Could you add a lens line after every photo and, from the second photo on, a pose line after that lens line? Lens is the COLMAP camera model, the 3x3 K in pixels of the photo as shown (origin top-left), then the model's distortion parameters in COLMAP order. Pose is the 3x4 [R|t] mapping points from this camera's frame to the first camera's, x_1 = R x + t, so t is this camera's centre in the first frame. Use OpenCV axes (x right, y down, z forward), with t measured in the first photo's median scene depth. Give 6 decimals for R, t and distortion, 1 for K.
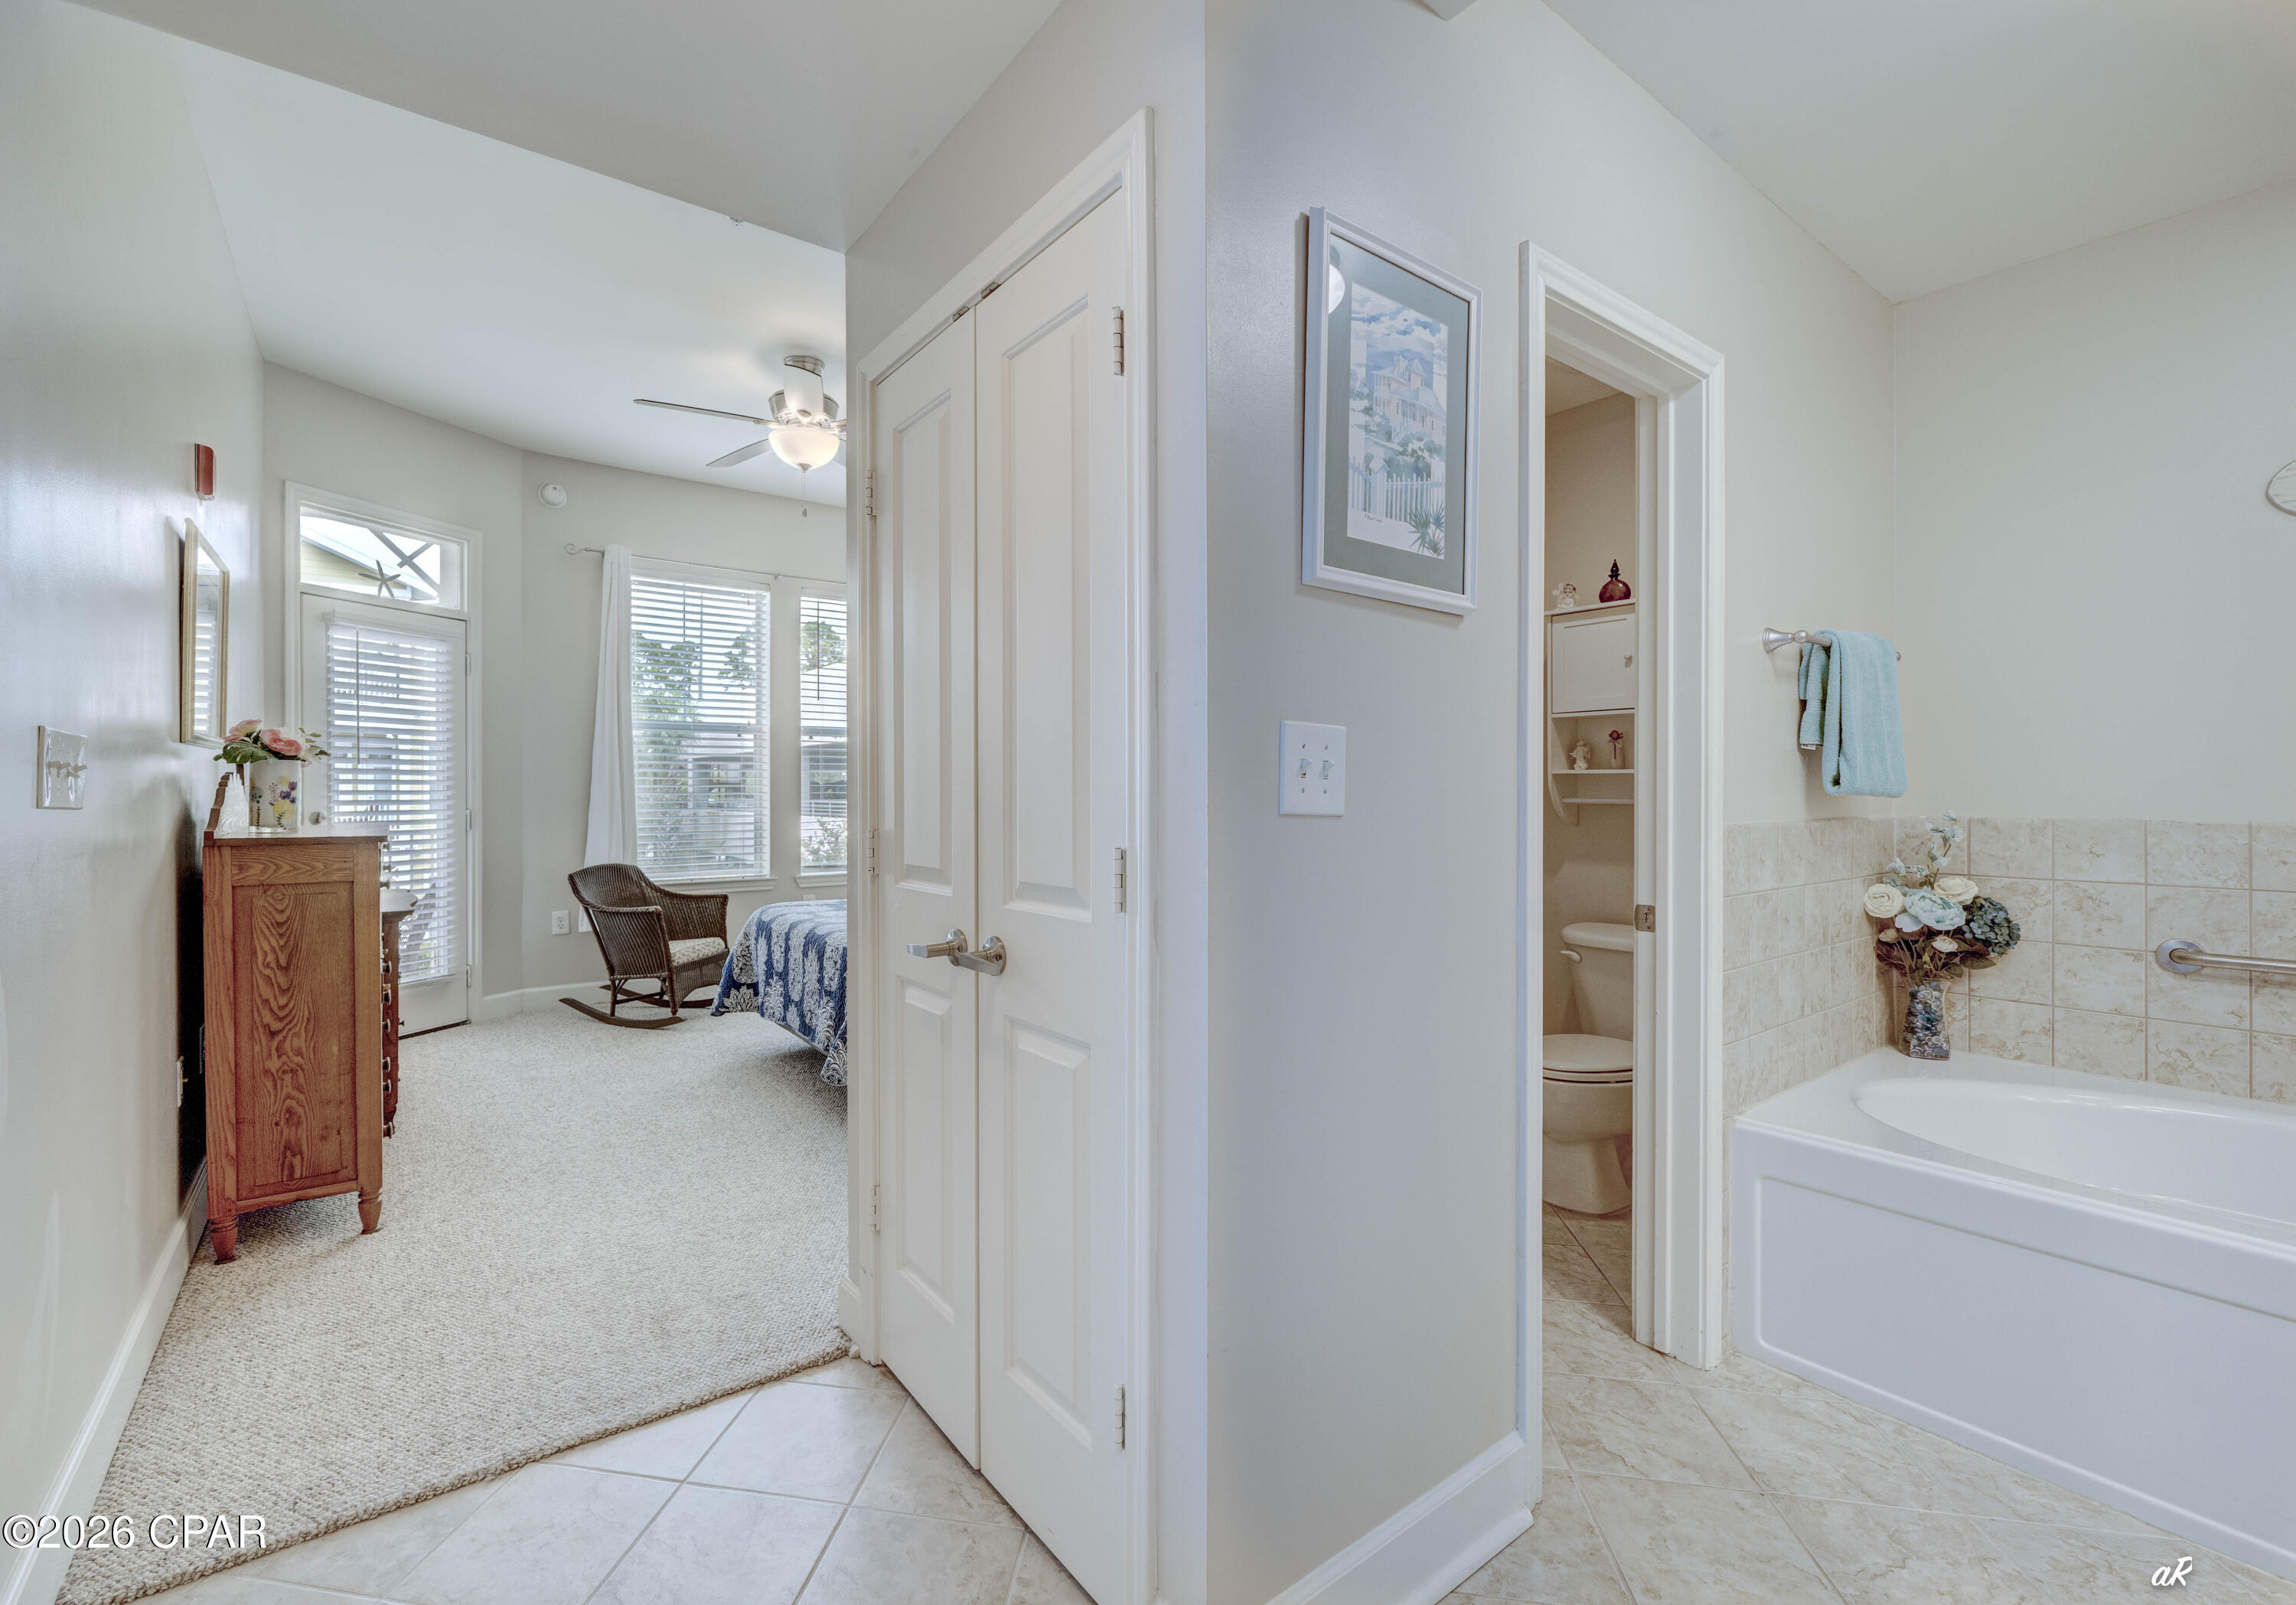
lens RADIAL K [[951.2, 0, 1070.9], [0, 951.2, 801.0], [0, 0, 1]] dist [-0.004913, -0.000279]
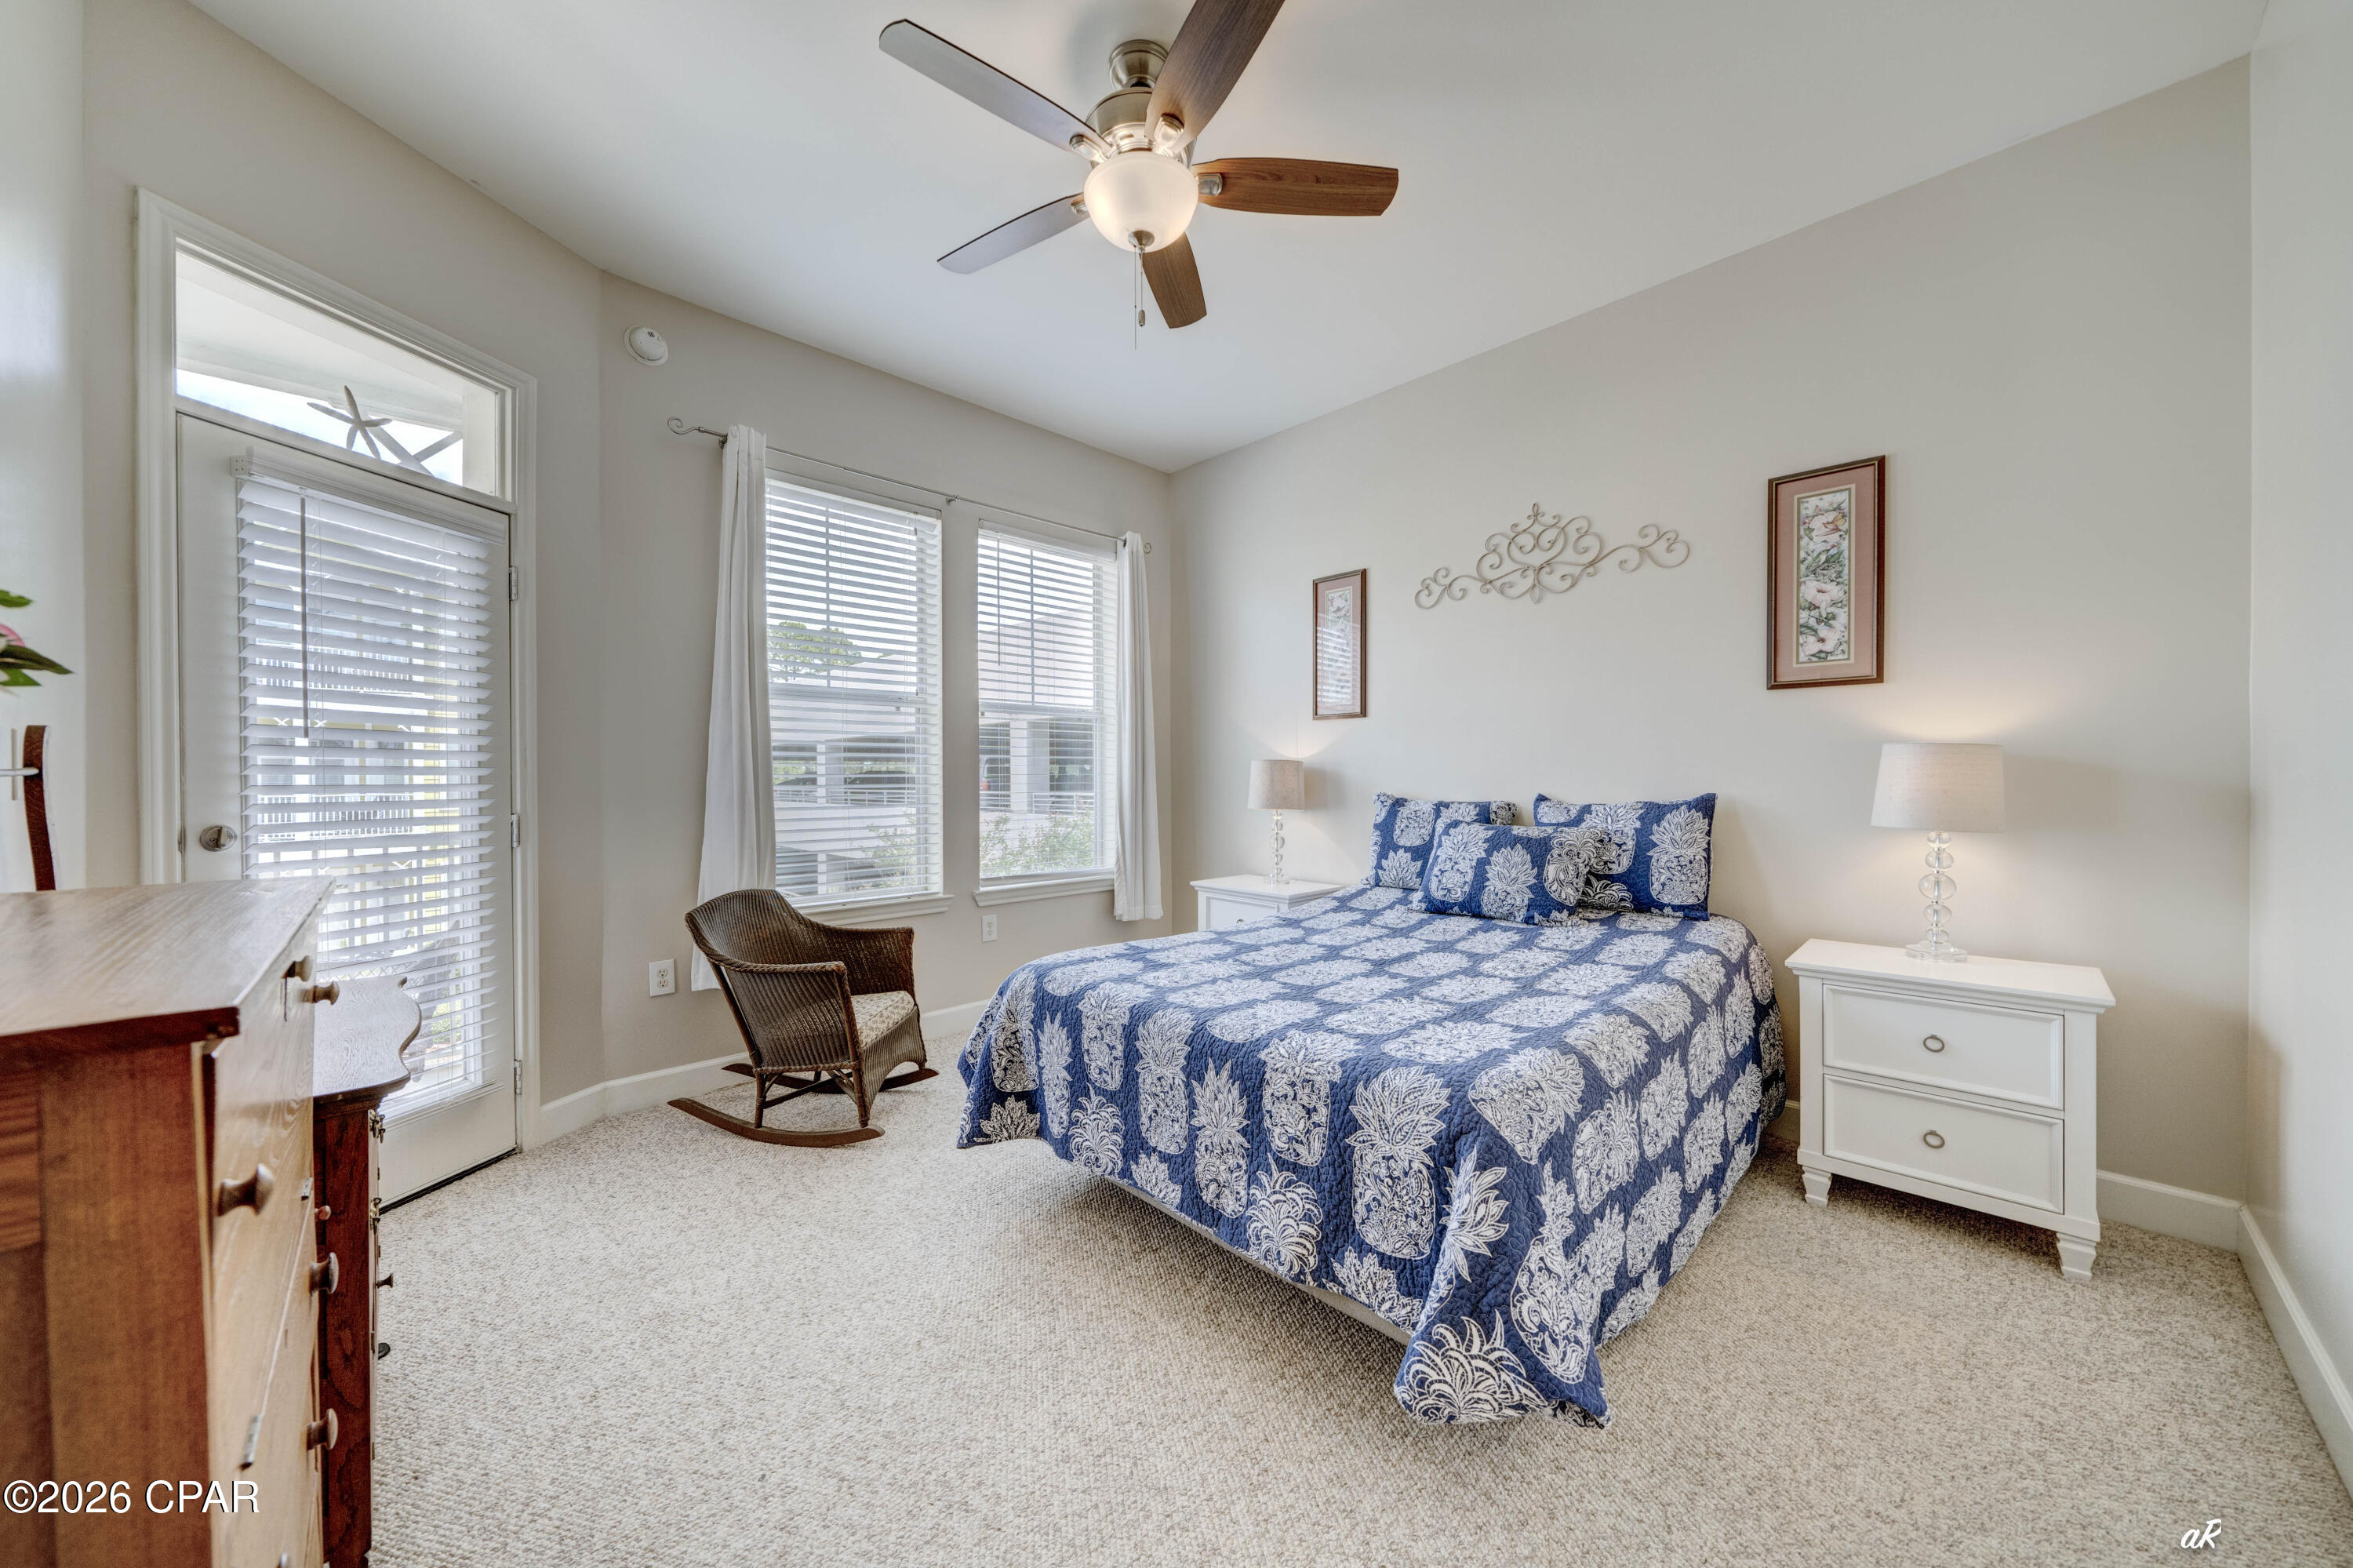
lens RADIAL K [[818.7, 0, 1177.5], [0, 818.7, 786.9], [0, 0, 1]] dist [-0.006267, -0.000546]
pose [[0.990578, -0.006088, 0.136817, -0.270835], [0.006168, 0.999981, -0.000163, -0.006243], [-0.136813, 0.001005, 0.990596, 0.400316]]
